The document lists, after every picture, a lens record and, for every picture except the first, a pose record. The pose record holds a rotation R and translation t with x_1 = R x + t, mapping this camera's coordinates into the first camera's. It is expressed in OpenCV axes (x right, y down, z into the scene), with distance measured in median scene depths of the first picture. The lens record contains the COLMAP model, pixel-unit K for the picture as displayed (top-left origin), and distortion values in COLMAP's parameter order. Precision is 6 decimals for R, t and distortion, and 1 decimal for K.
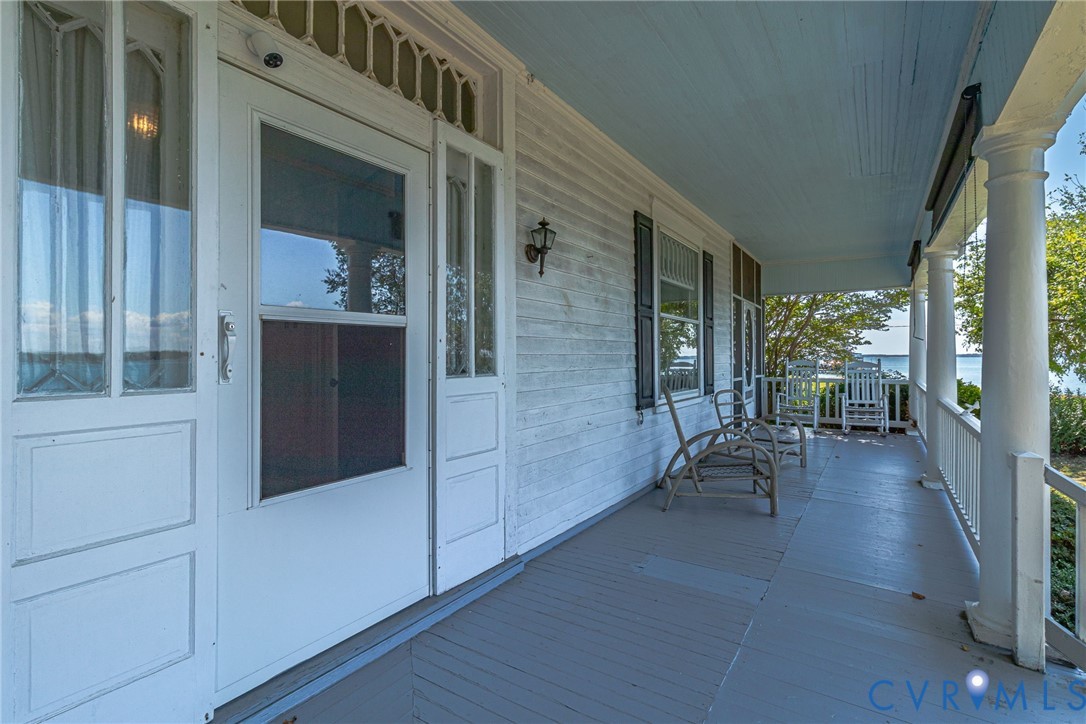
lens RADIAL K [[514.7, 0, 549.4], [0, 514.7, 357.2], [0, 0, 1]] dist [0.003453, 0.000007]
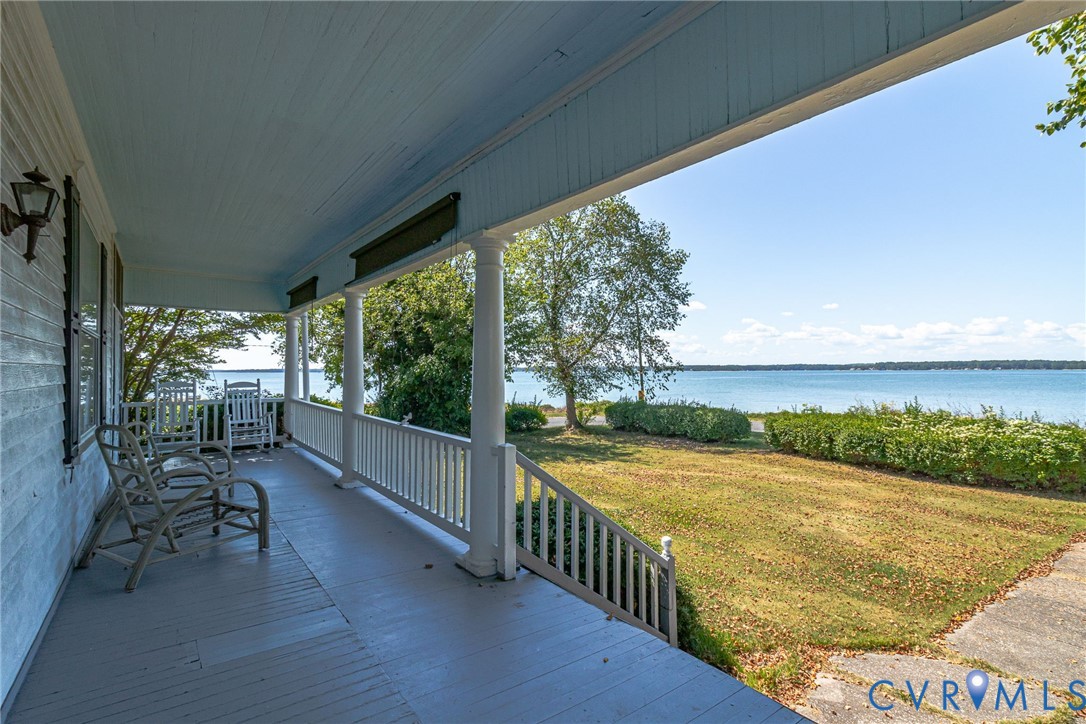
lens RADIAL K [[514.7, 0, 549.4], [0, 514.7, 357.2], [0, 0, 1]] dist [0.003453, 0.000007]
pose [[0.350225, 0.027820, 0.936252, -0.134944], [-0.000291, 0.999562, -0.029592, -0.010053], [-0.936665, 0.010091, 0.350080, 0.078592]]
